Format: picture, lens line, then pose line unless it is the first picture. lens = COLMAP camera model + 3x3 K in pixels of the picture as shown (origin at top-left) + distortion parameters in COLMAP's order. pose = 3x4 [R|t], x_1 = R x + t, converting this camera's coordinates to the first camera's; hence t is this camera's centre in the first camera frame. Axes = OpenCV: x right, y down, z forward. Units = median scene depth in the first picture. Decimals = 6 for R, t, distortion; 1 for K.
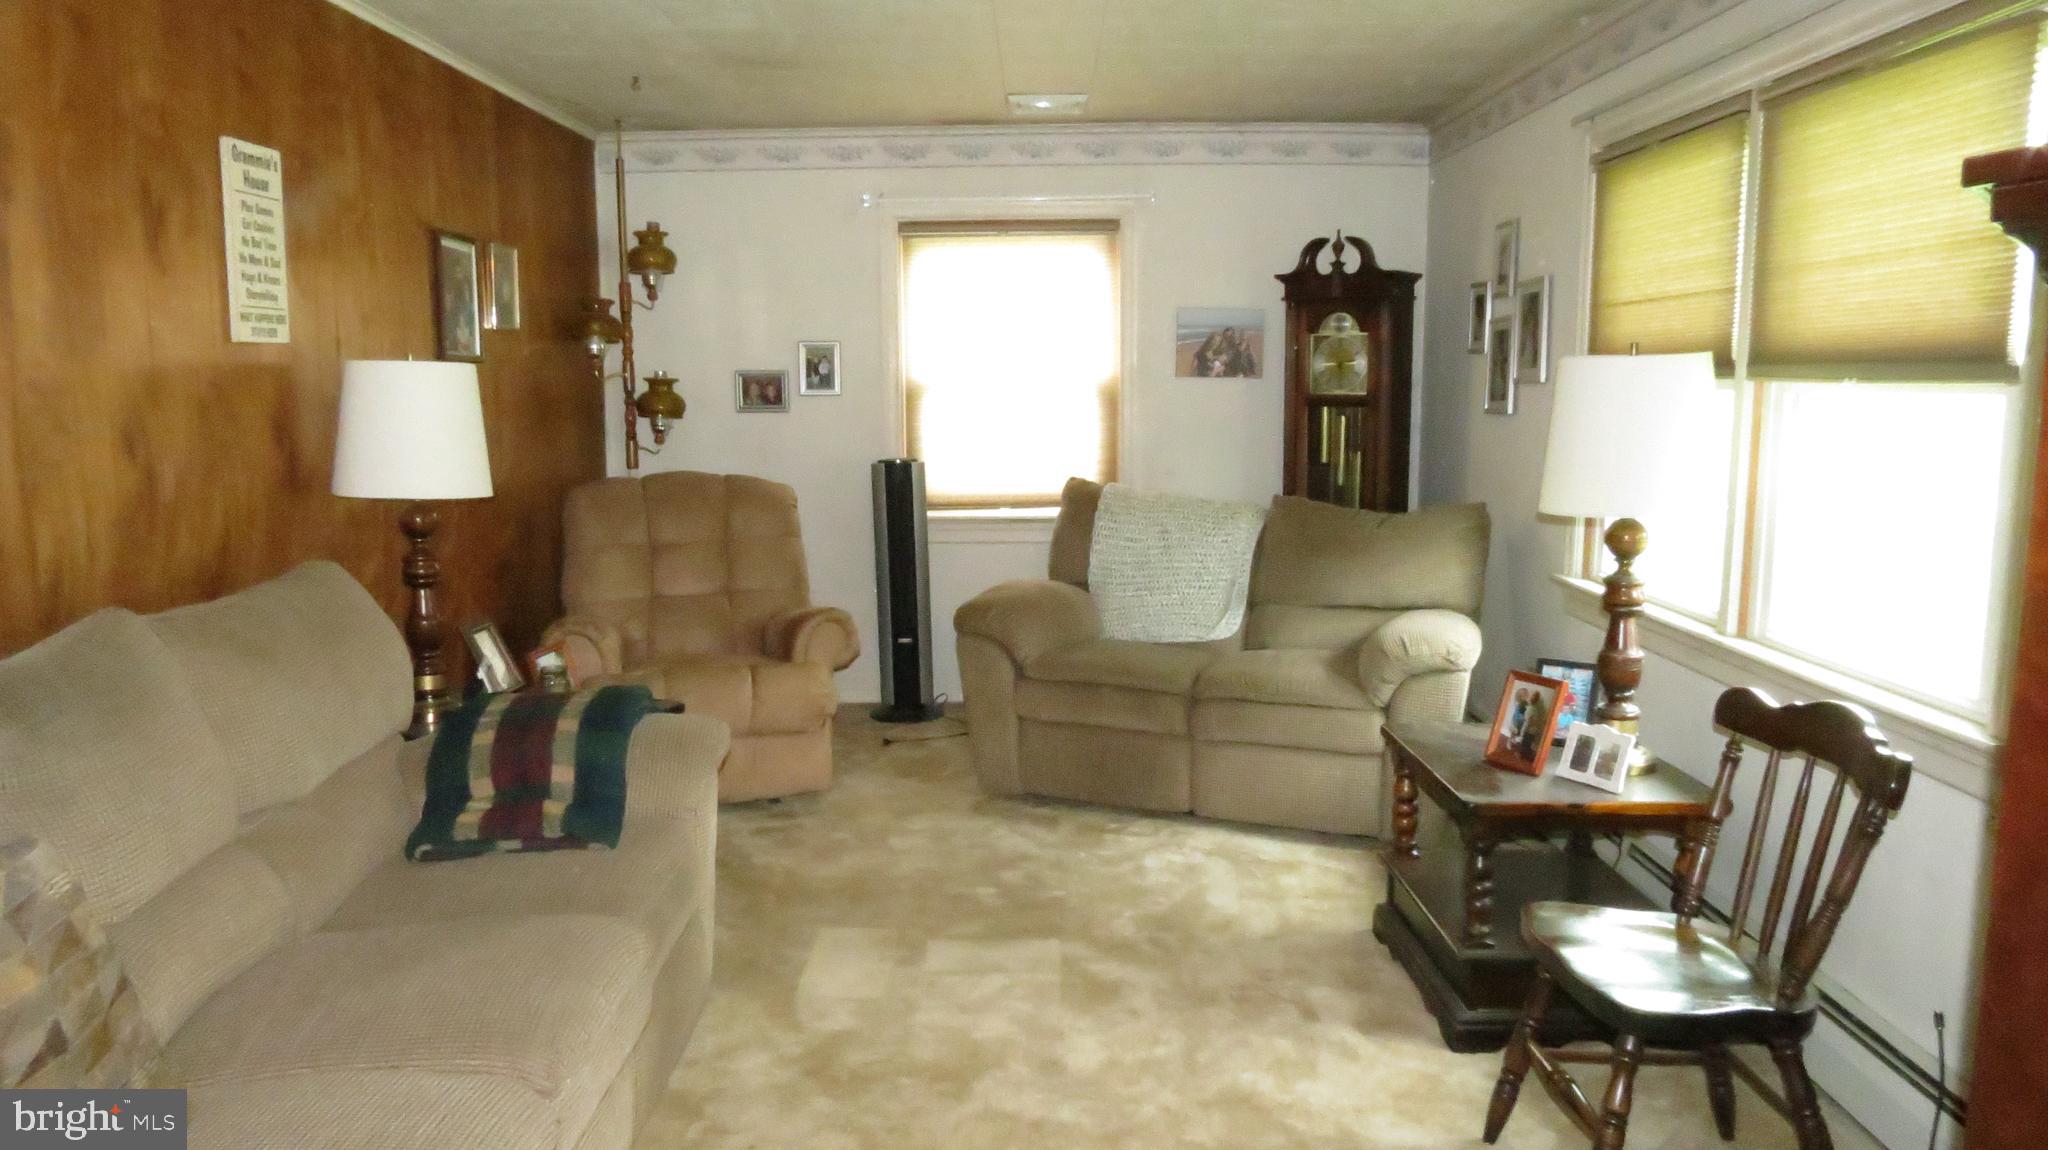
lens RADIAL K [[1544.9, 0, 1026.7], [0, 1544.9, 577.9], [0, 0, 1]] dist [0.002533, 0.000351]
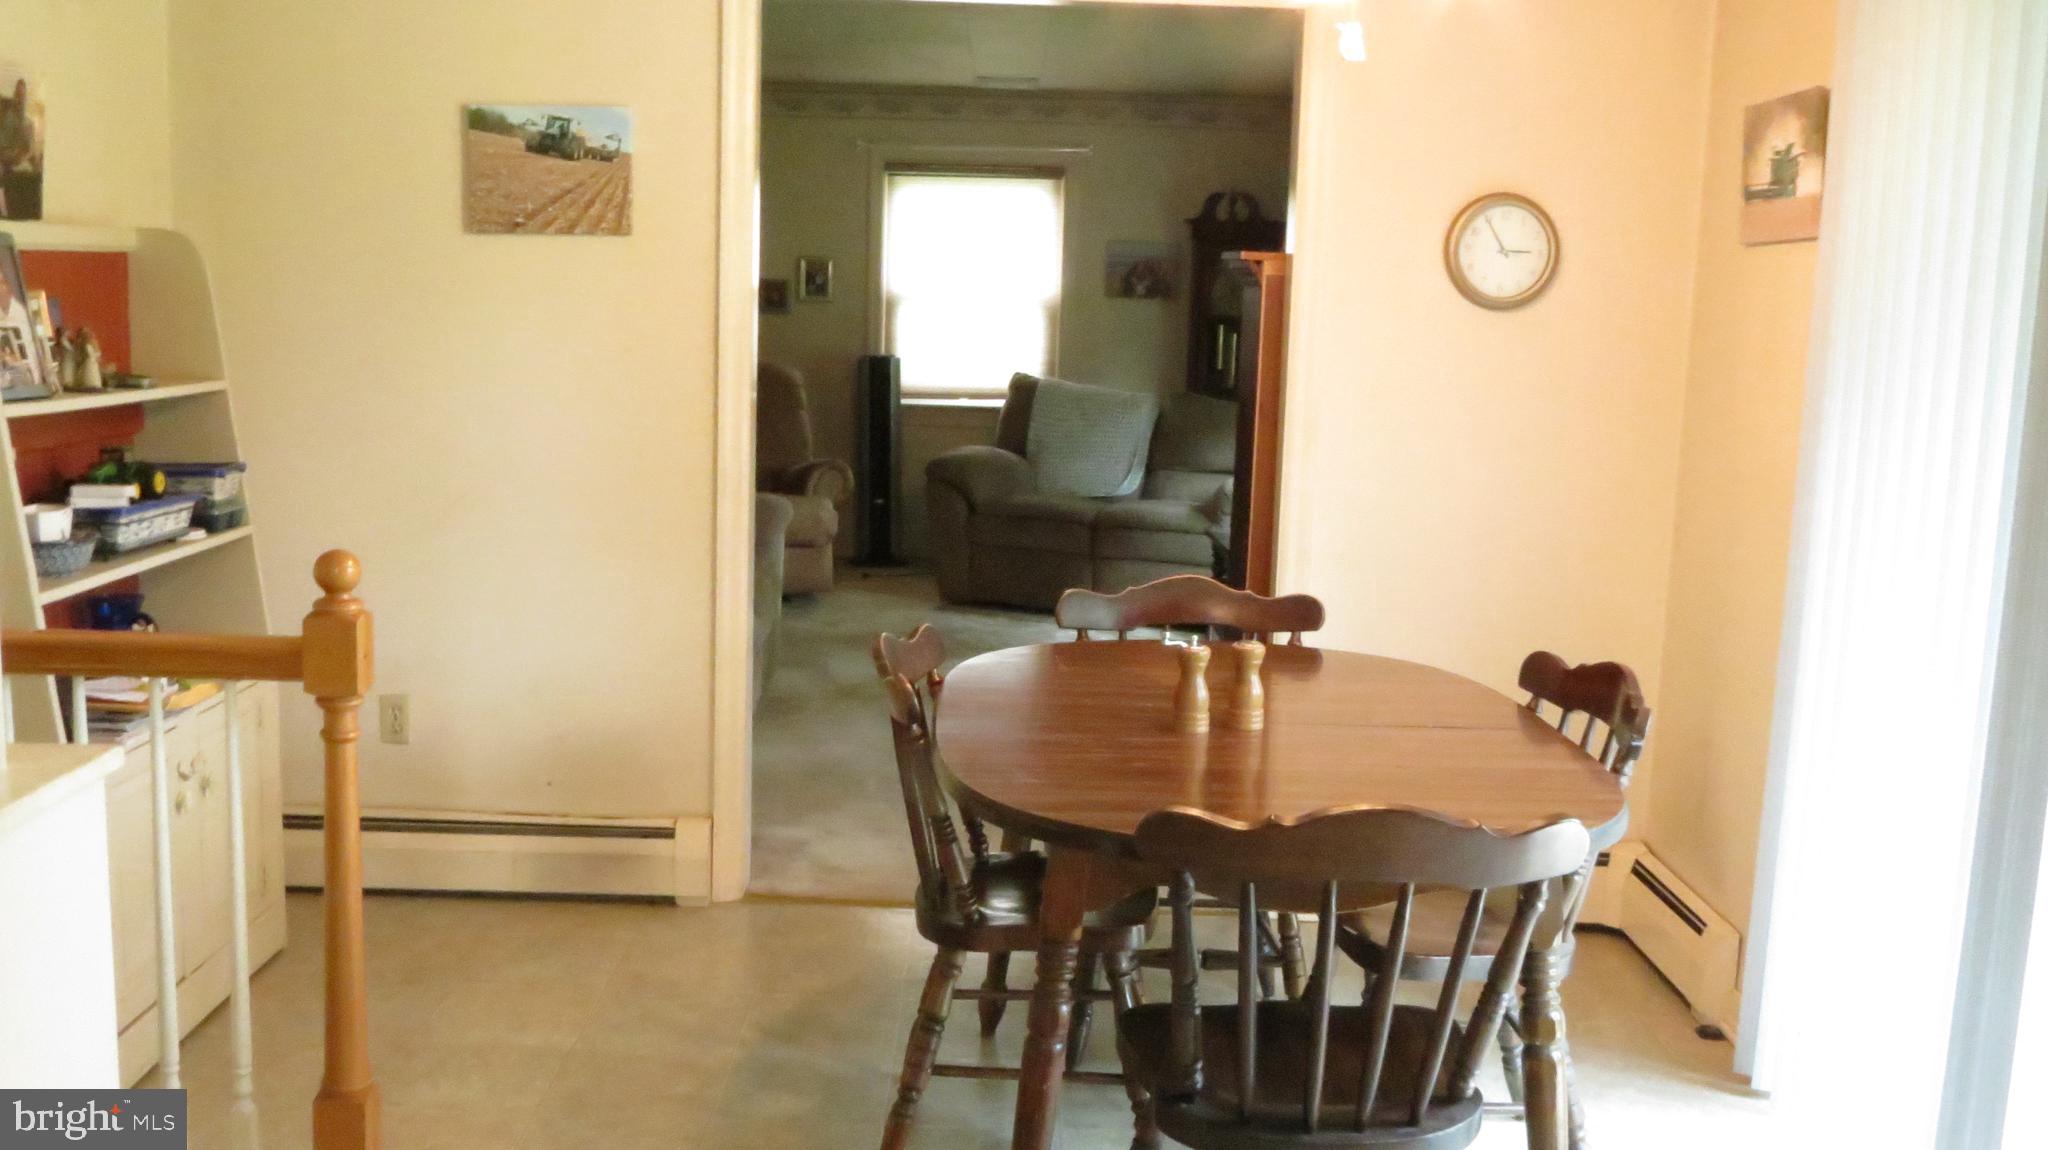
lens RADIAL K [[1937.9, 0, 1021.3], [0, 1937.9, 574.3], [0, 0, 1]] dist [-0.057106, 0.000000]
pose [[0.999154, 0.034006, 0.023107, 0.000847], [-0.034308, 0.999329, 0.012808, 0.077589], [-0.022656, -0.013590, 0.999651, -0.574226]]
